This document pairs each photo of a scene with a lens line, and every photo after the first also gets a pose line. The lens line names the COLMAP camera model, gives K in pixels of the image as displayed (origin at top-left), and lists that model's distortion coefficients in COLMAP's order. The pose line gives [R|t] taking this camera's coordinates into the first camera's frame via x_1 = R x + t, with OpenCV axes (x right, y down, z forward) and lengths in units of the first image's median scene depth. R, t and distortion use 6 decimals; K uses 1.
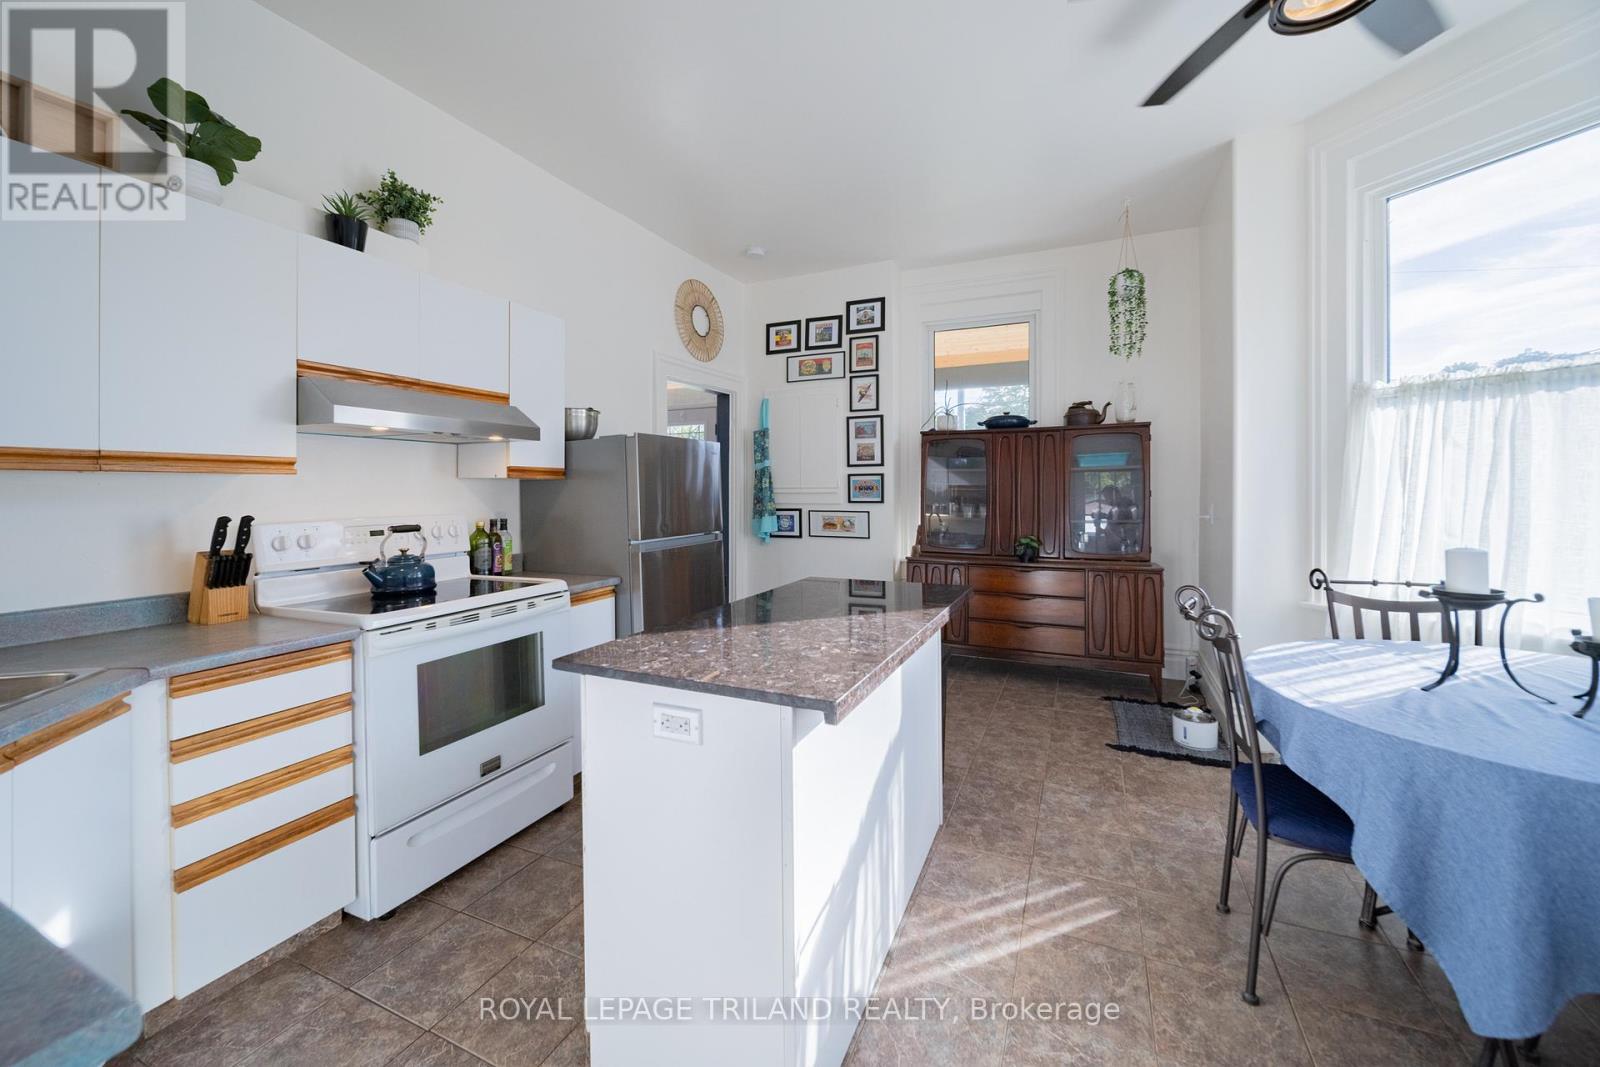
lens RADIAL K [[565.5, 0, 819.6], [0, 565.5, 489.7], [0, 0, 1]] dist [-0.001773, -0.001022]
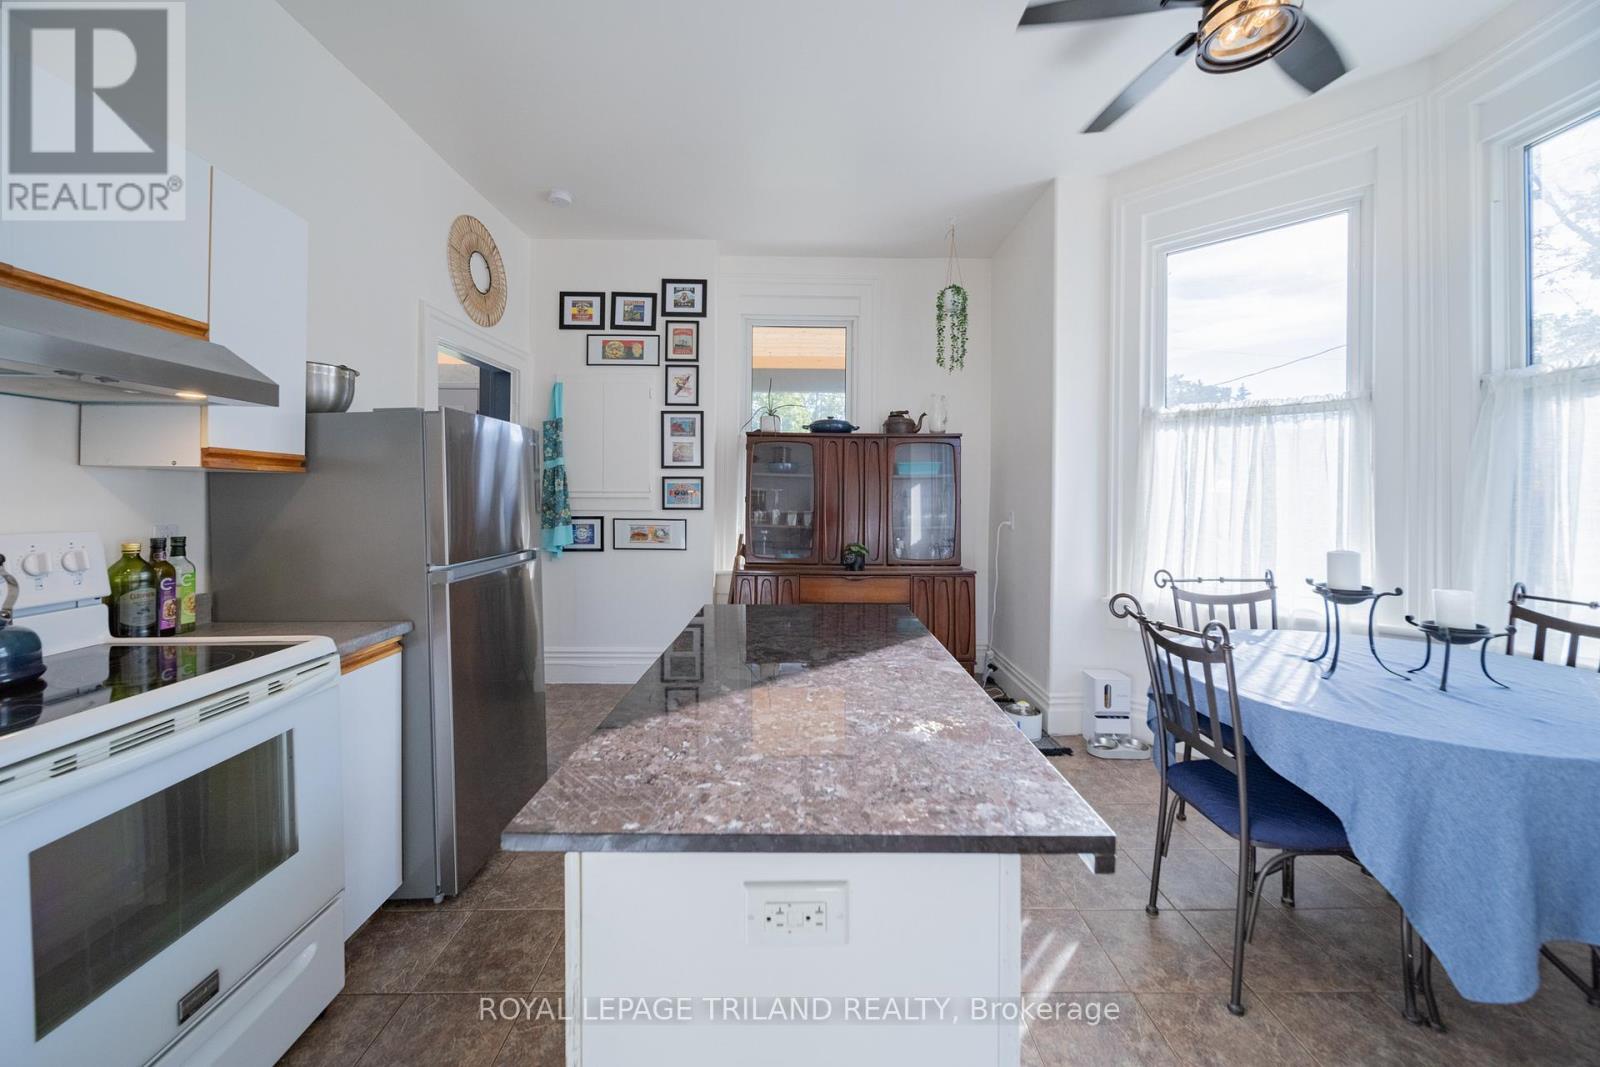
lens RADIAL K [[565.5, 0, 771.8], [0, 565.5, 496.5], [0, 0, 1]] dist [-0.001773, -0.001022]
pose [[0.924516, 0.009322, 0.381029, -0.207582], [-0.009658, 0.999953, -0.001031, 0.004076], [-0.381021, -0.002726, 0.924562, 0.215620]]
